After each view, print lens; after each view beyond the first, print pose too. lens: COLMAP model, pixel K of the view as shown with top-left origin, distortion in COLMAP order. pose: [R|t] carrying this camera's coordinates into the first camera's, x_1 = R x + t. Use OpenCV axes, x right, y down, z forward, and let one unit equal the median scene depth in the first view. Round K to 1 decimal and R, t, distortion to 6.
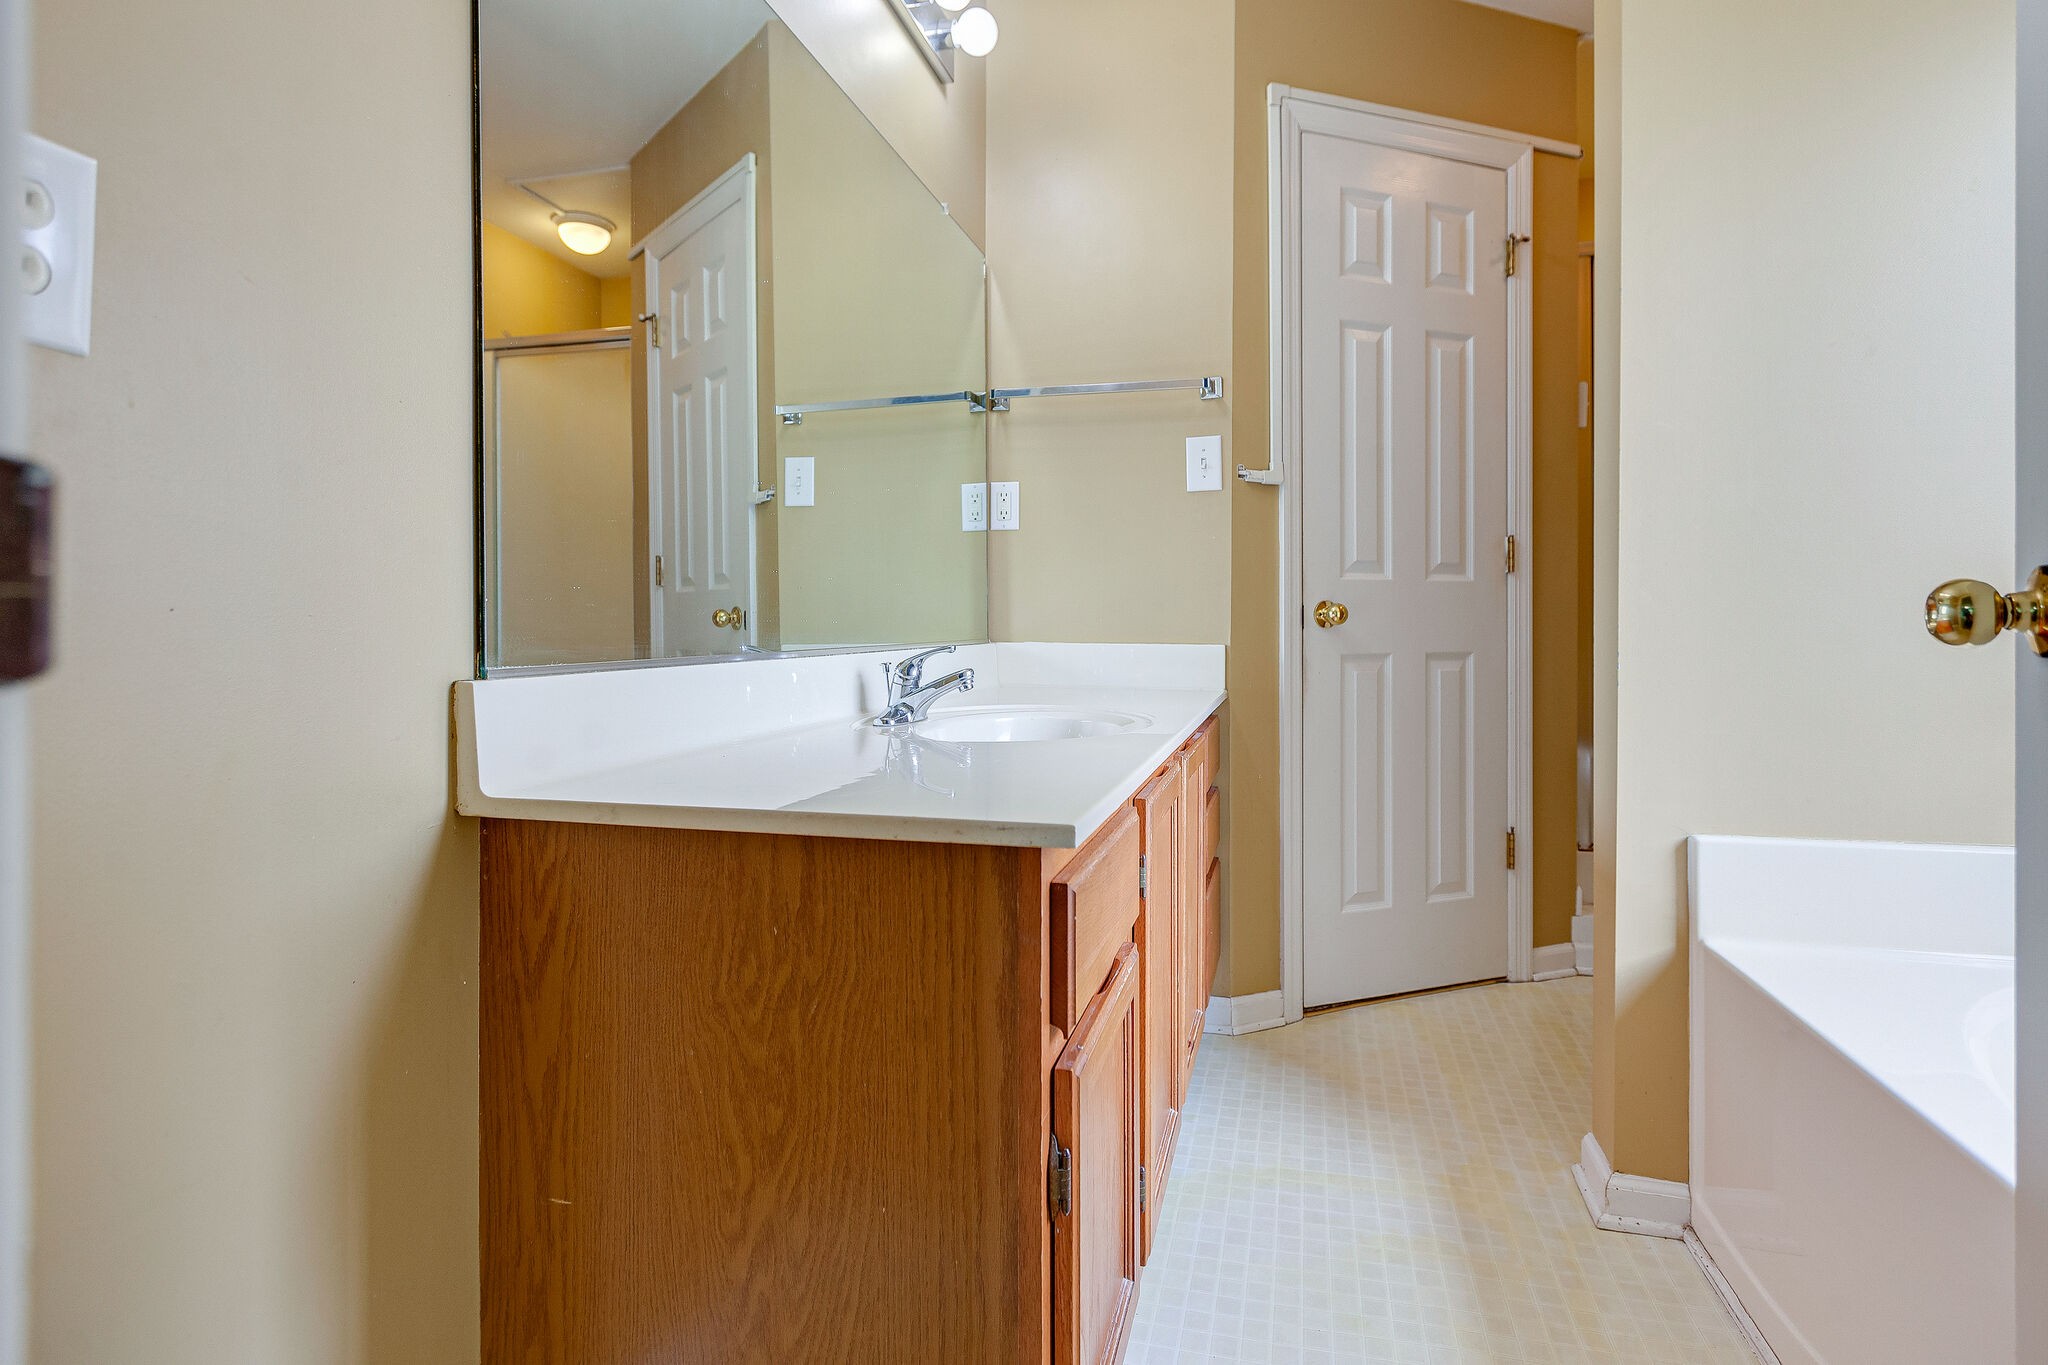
lens RADIAL K [[984.1, 0, 1023.9], [0, 984.1, 654.2], [0, 0, 1]] dist [0.000122, -0.000080]
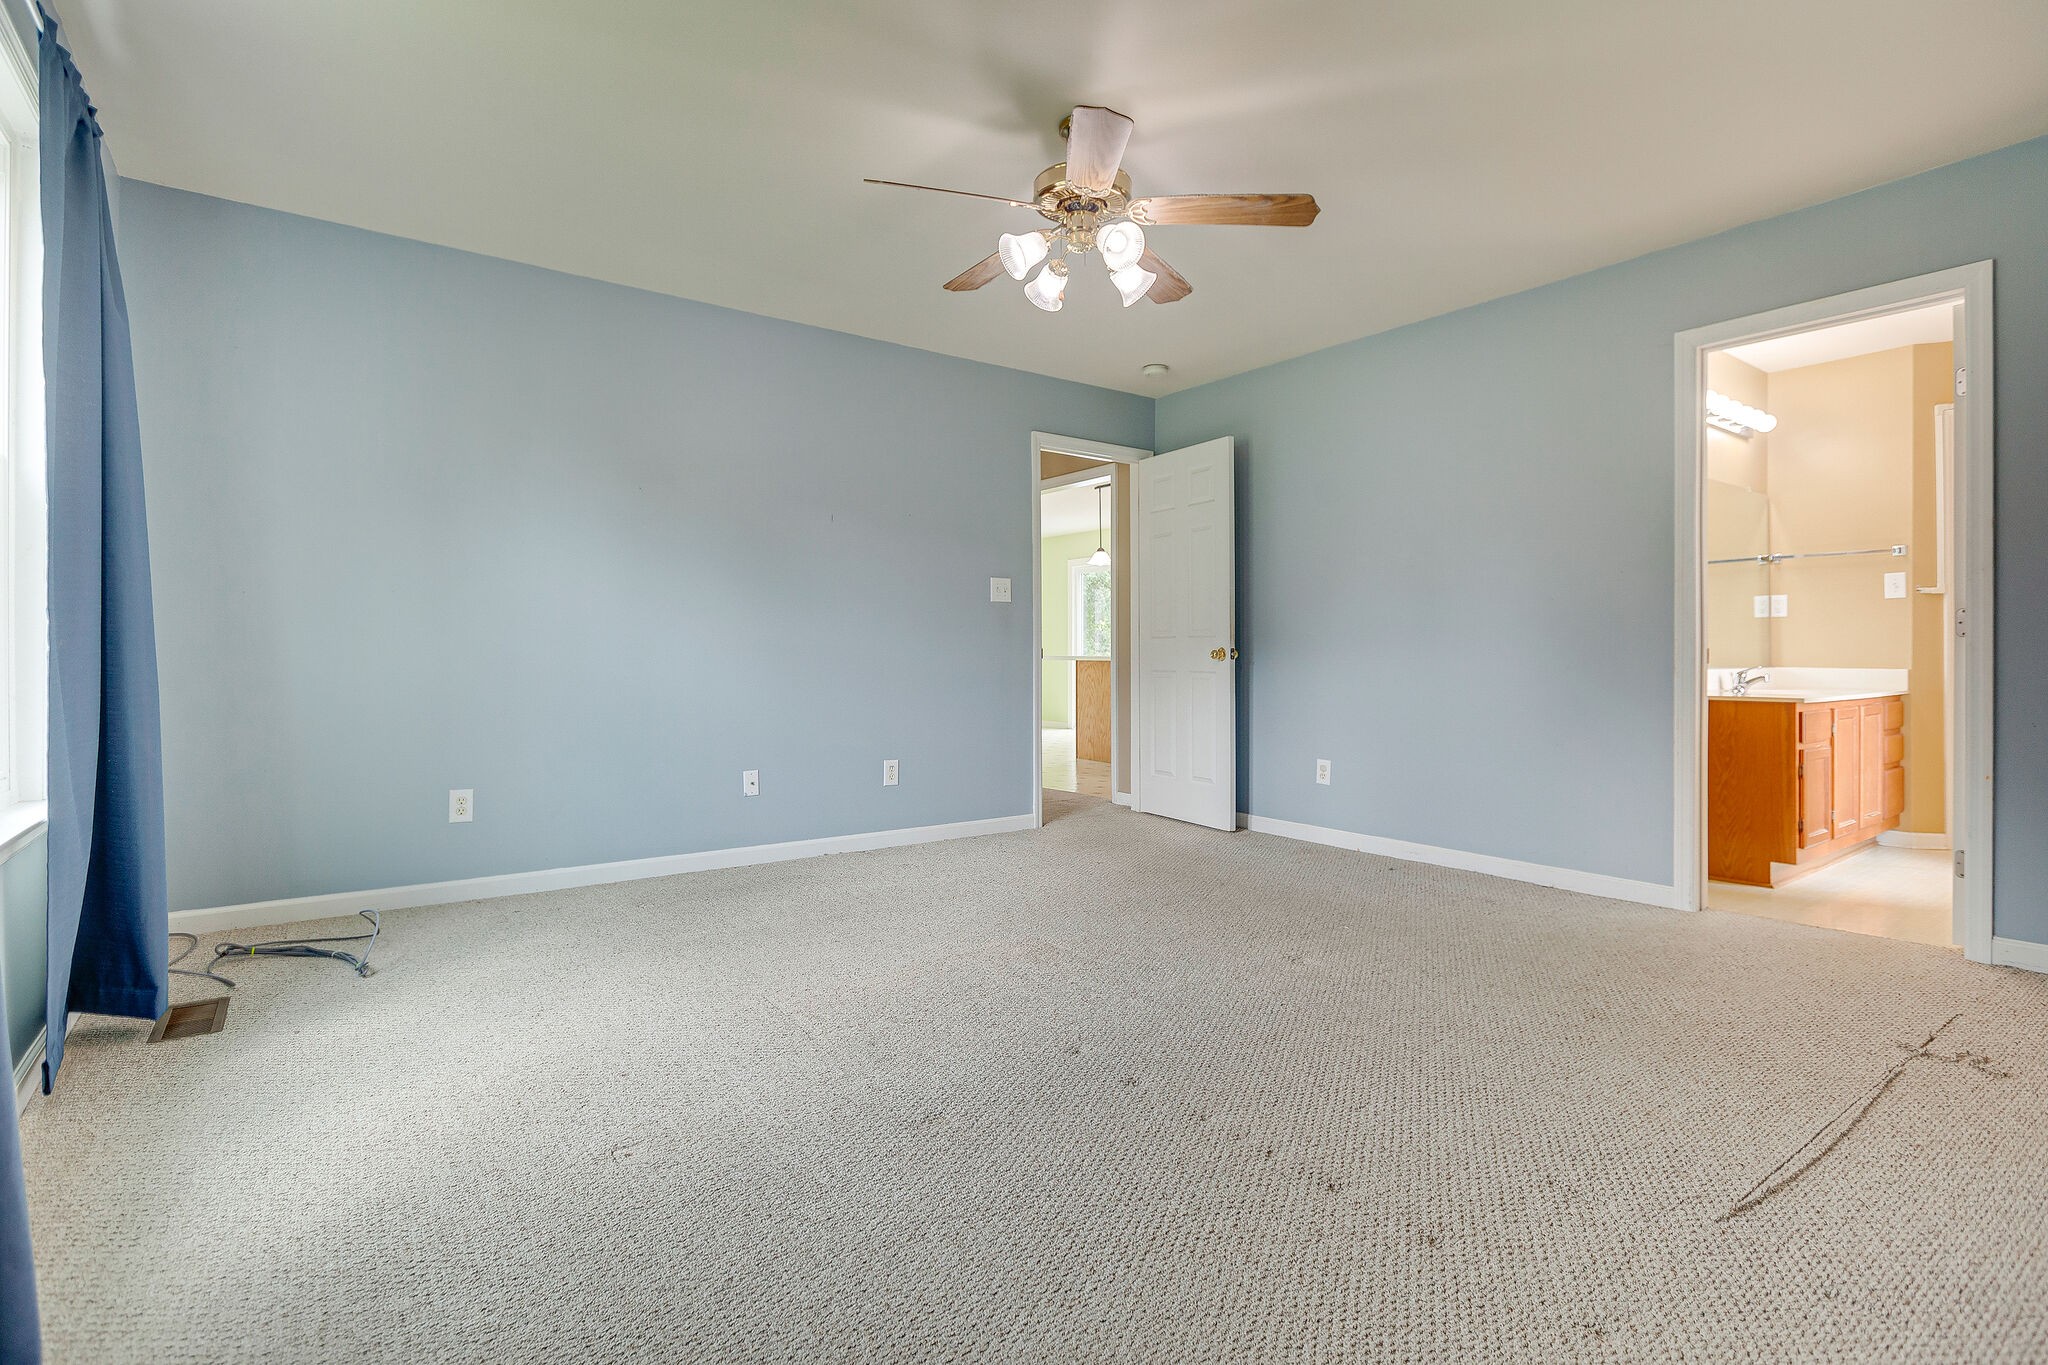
lens RADIAL K [[984.1, 0, 1023.9], [0, 984.1, 654.2], [0, 0, 1]] dist [0.000122, -0.000080]
pose [[0.791418, -0.000840, -0.611275, -0.010622], [-0.020855, 0.999380, -0.028374, 0.058079], [0.610920, 0.035204, 0.790909, -1.861067]]
